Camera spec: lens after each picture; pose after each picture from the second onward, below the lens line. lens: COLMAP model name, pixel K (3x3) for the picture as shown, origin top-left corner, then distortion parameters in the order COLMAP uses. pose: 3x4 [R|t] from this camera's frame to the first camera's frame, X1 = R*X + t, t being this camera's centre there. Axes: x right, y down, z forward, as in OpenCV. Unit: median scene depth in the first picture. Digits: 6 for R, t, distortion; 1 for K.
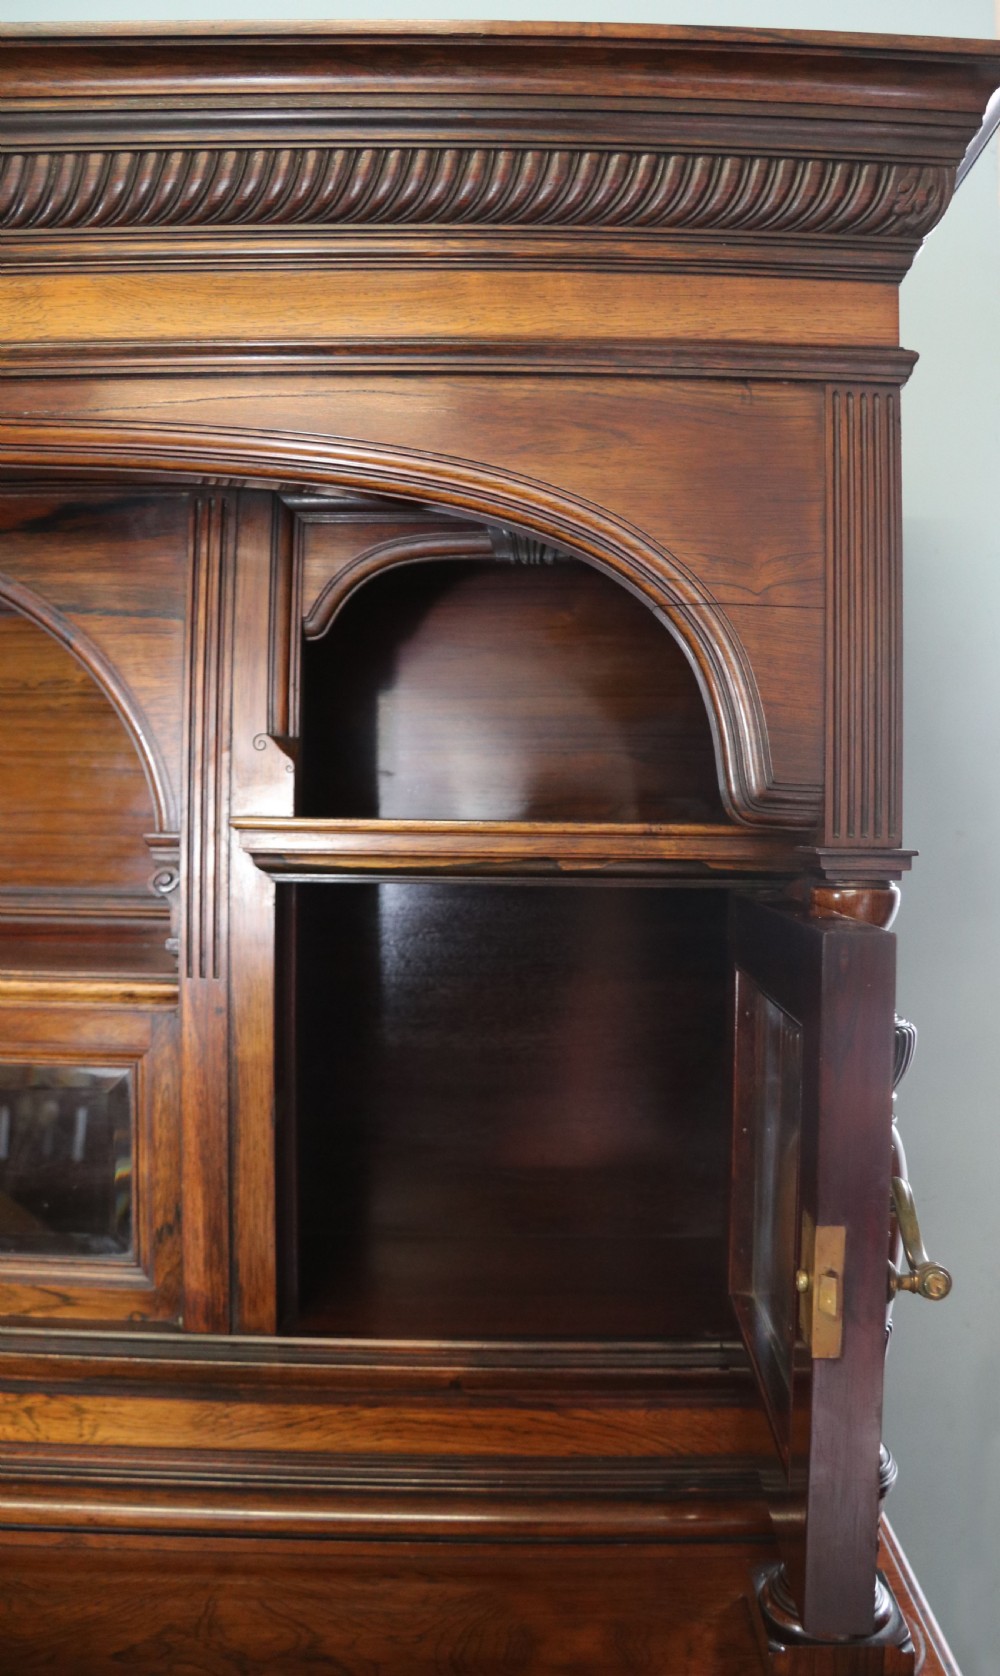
lens RADIAL K [[1330.7, 0, 574.2], [0, 1330.7, 798.6], [0, 0, 1]] dist [-0.164442, 0.082389]
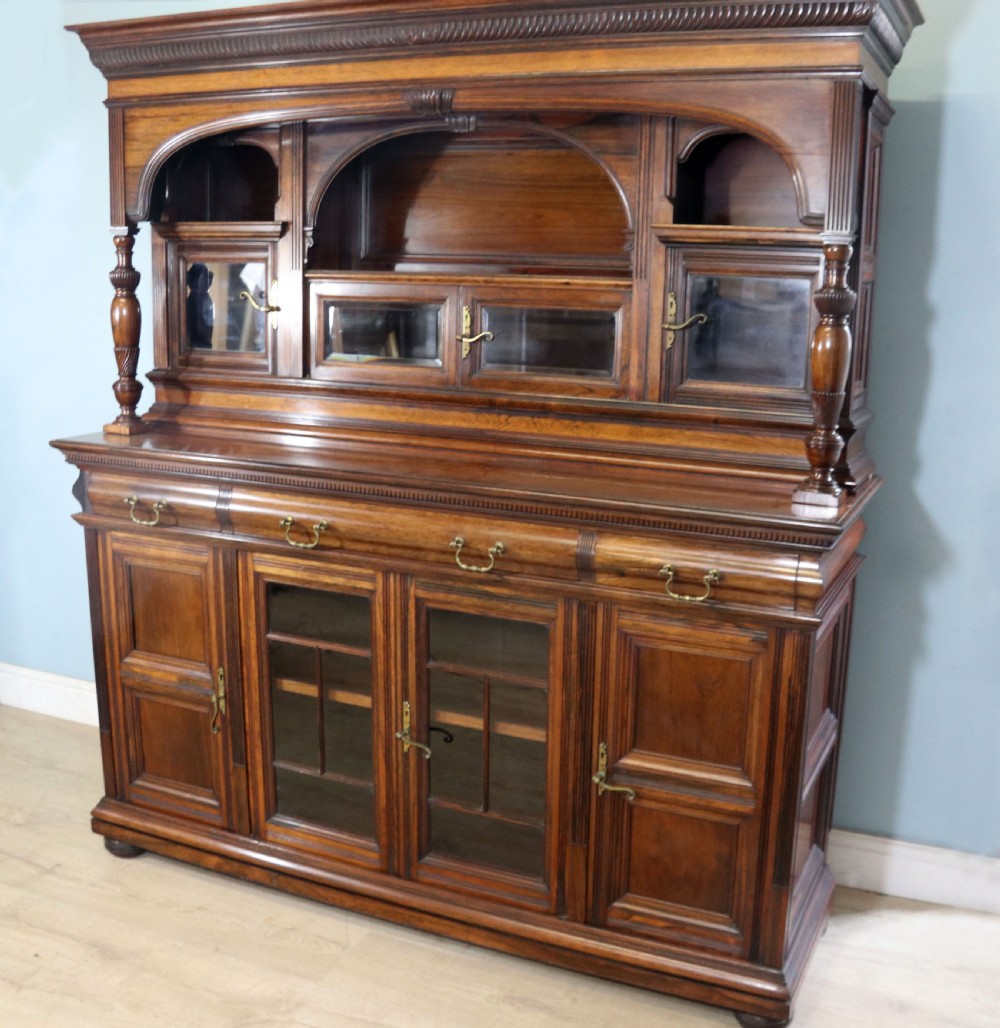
lens RADIAL K [[1230.2, 0, 543.5], [0, 1230.2, 519.4], [0, 0, 1]] dist [-0.127897, 0.000000]
pose [[0.910940, 0.097048, -0.400961, 0.683403], [-0.011521, 0.977541, 0.210428, 0.088400], [0.412378, -0.187068, 0.891600, -1.671332]]
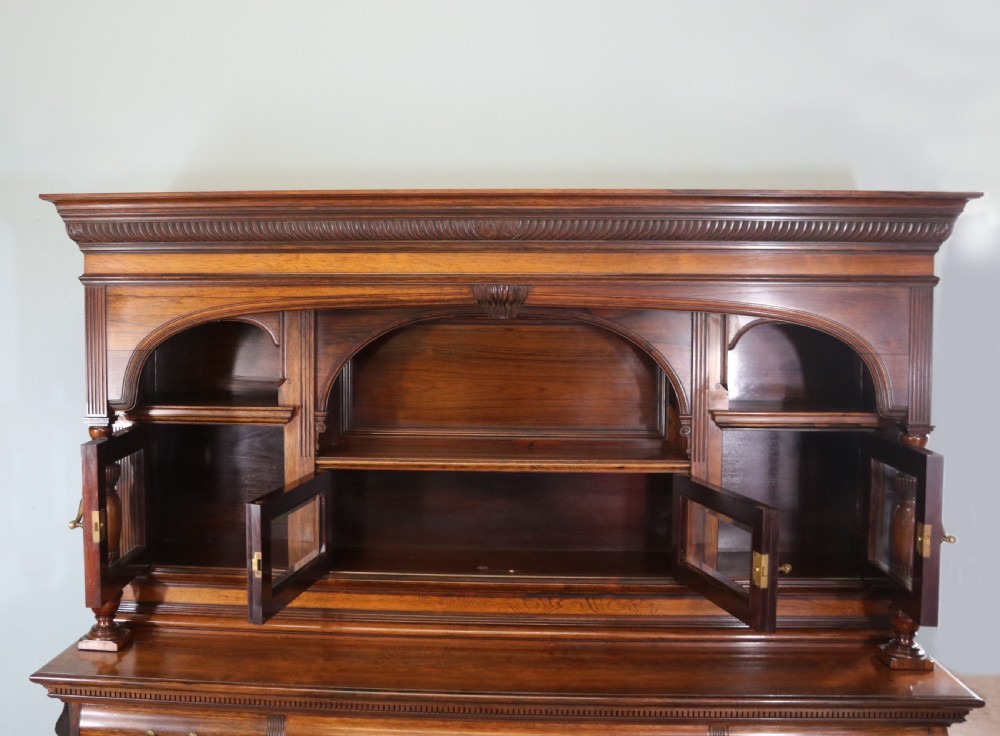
lens RADIAL K [[1035.9, 0, 446.5], [0, 1035.9, 345.7], [0, 0, 1]] dist [-0.119300, 0.000000]
pose [[0.997276, -0.003298, -0.073692, -0.701354], [0.007301, 0.998508, 0.054117, -0.275029], [0.073404, -0.054507, 0.995812, -1.458569]]
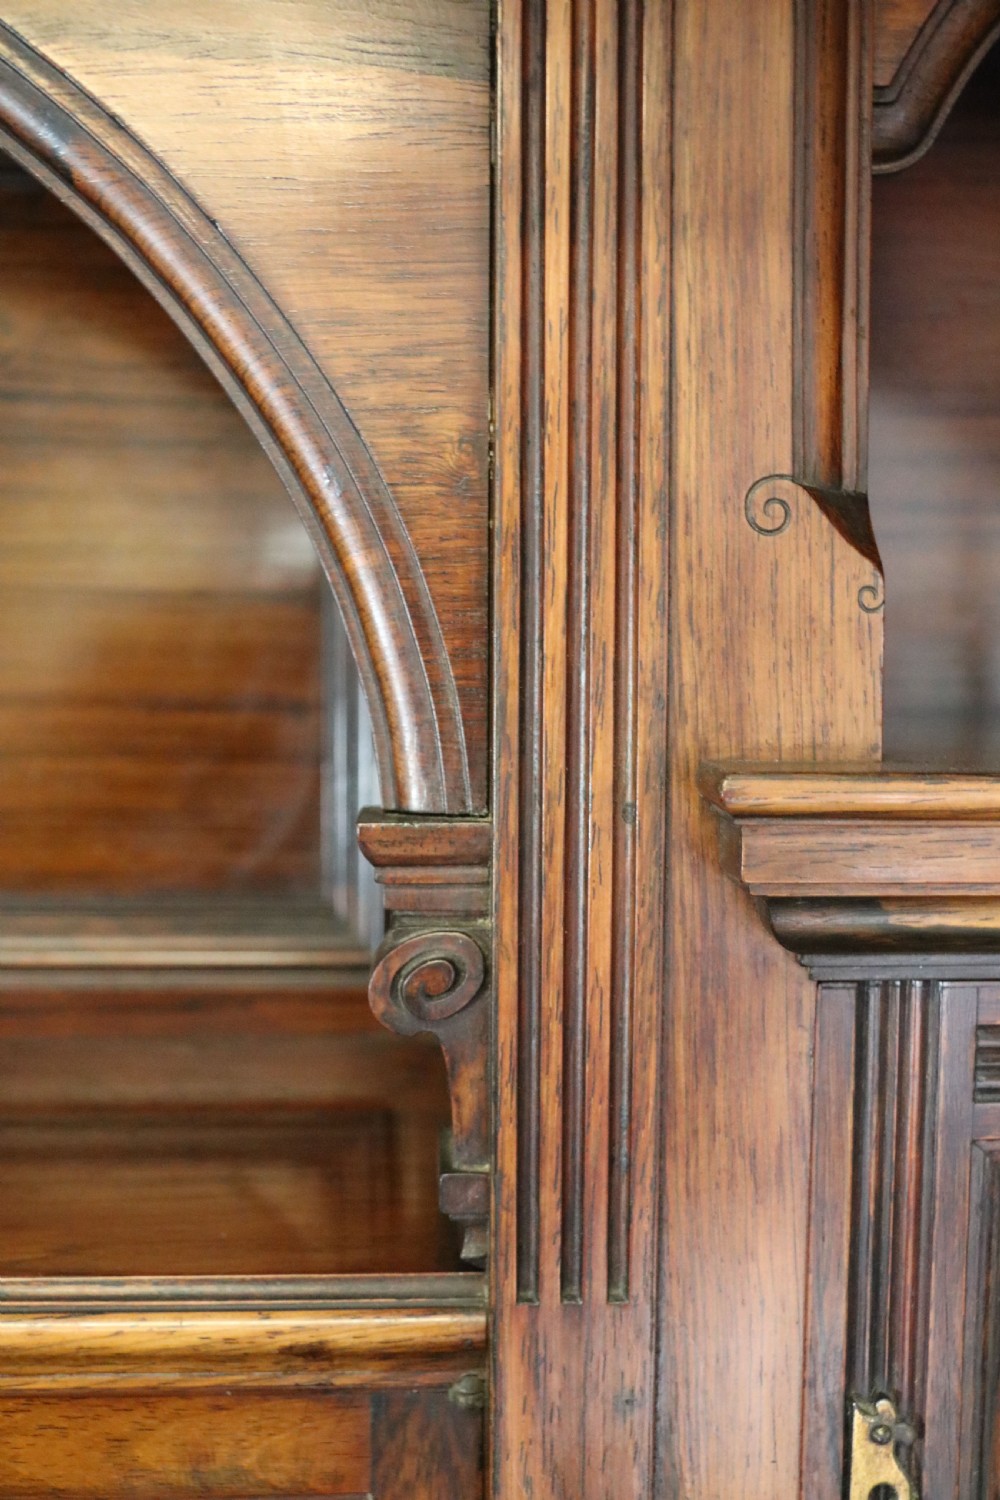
lens RADIAL K [[1542.4, 0, 498.7], [0, 1542.4, 750.7], [0, 0, 1]] dist [-0.060751, 0.000000]
pose [[0.999041, -0.007644, 0.043122, -0.314285], [0.003771, 0.996007, 0.089195, -0.019712], [-0.043632, -0.088947, 0.995080, 0.664988]]
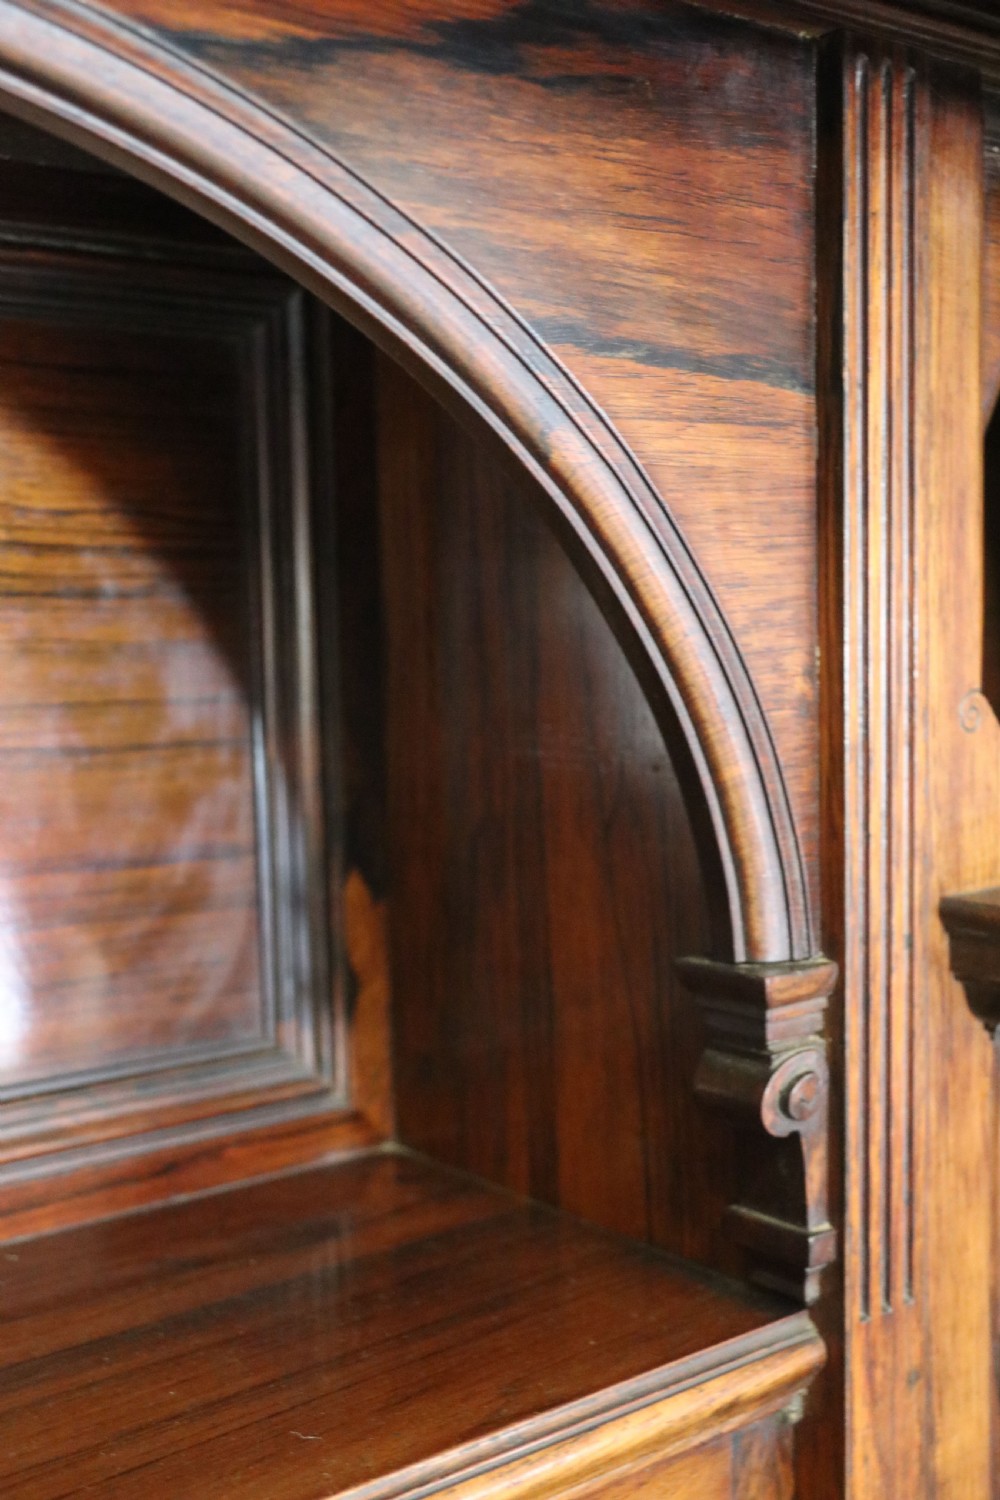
lens RADIAL K [[1750.4, 0, 502.2], [0, 1750.4, 751.5], [0, 0, 1]] dist [-0.010402, 0.000000]
pose [[0.784516, -0.076481, 0.615374, -0.689733], [0.015602, 0.994485, 0.103708, -0.089556], [-0.619912, -0.071760, 0.781383, 0.669839]]
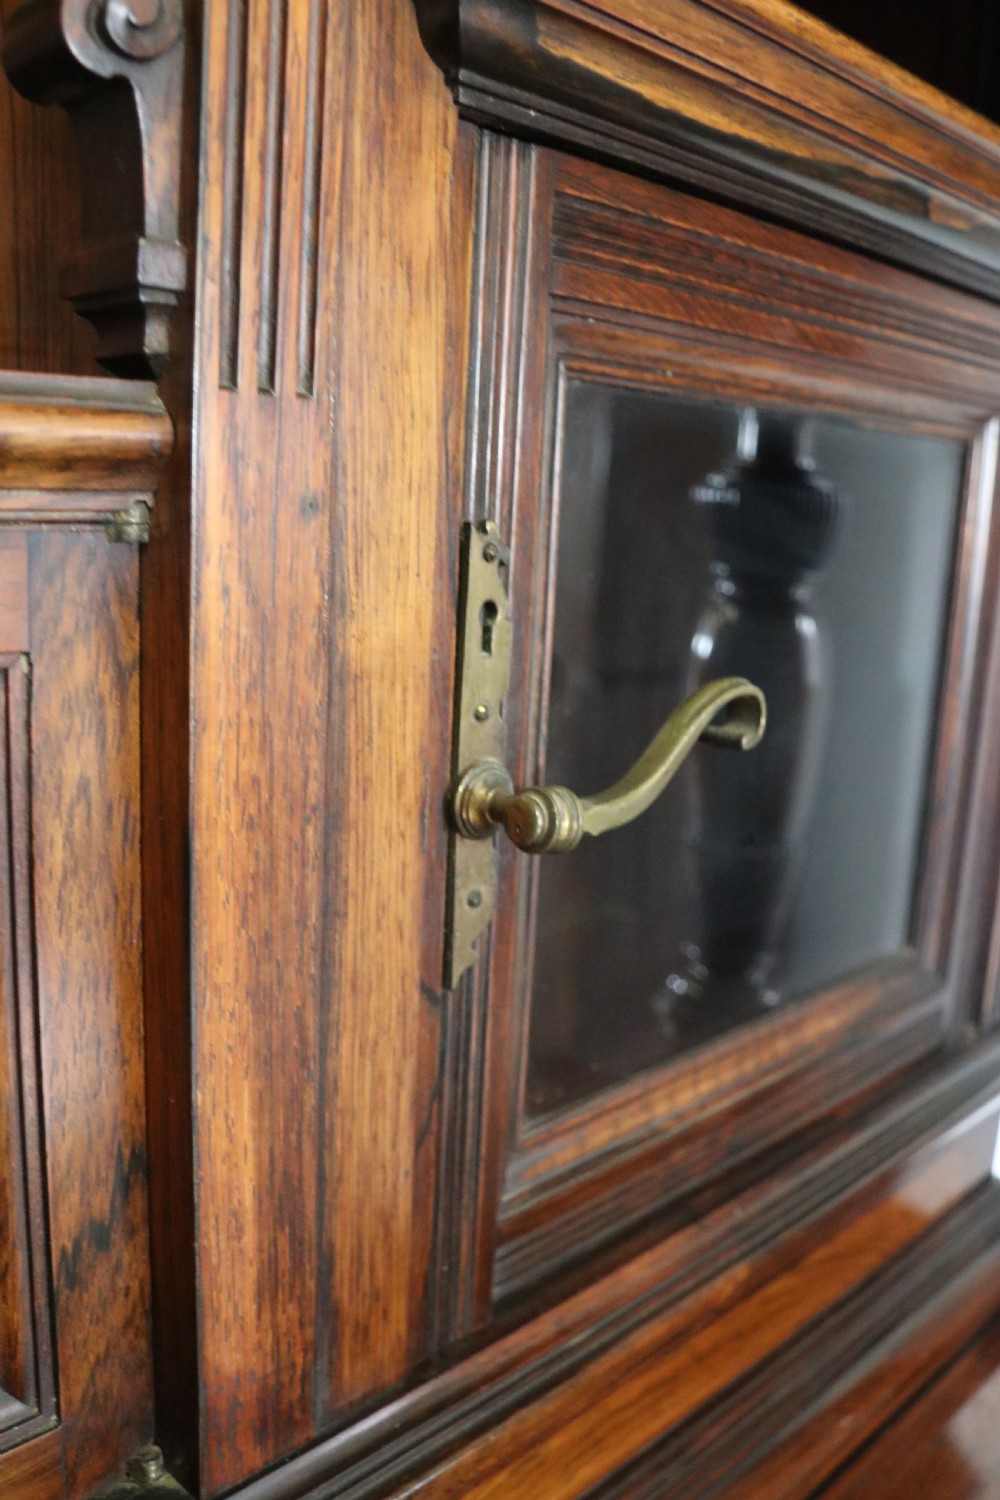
lens RADIAL K [[1320.5, 0, 503.6], [0, 1320.5, 748.6], [0, 0, 1]] dist [-0.128296, 0.023453]
pose [[0.705906, -0.113259, 0.699192, -0.455995], [-0.054326, 0.975568, 0.212875, 0.149554], [-0.706219, -0.188254, 0.682507, 0.753594]]
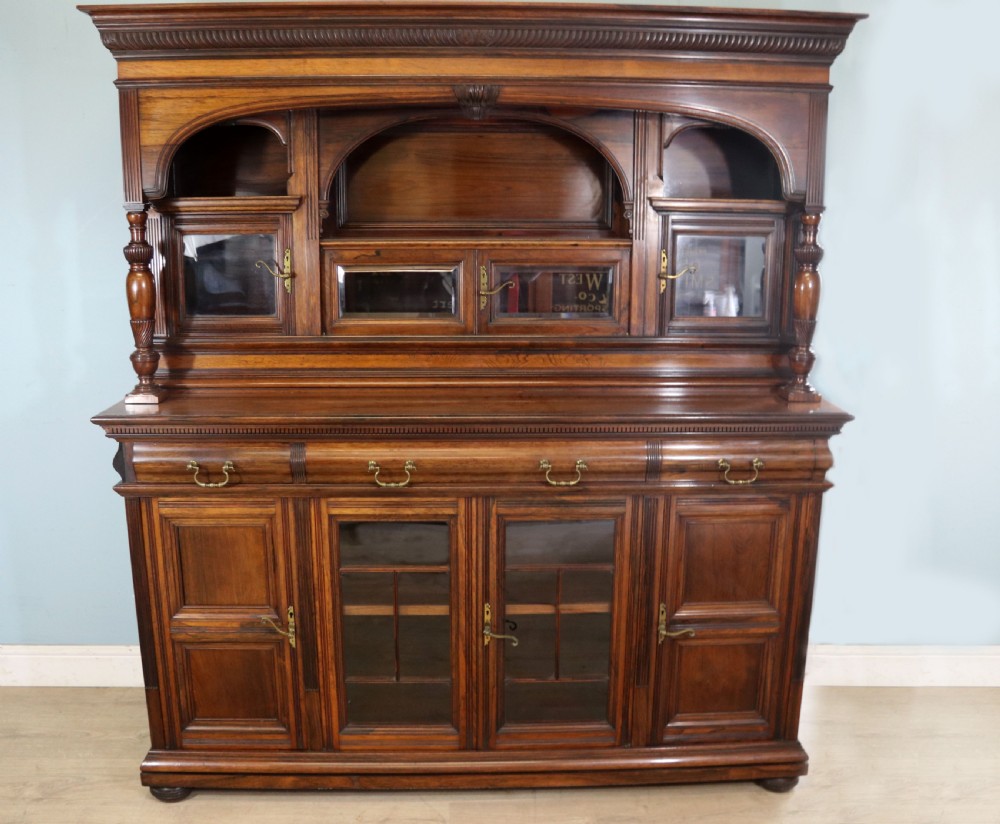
lens RADIAL K [[1014.0, 0, 507.7], [0, 1014.0, 419.8], [0, 0, 1]] dist [-0.132535, 0.000000]
pose [[0.999320, -0.012394, 0.034717, -0.772265], [0.004328, 0.974719, 0.223393, -0.009343], [-0.036608, -0.223091, 0.974110, -1.948191]]
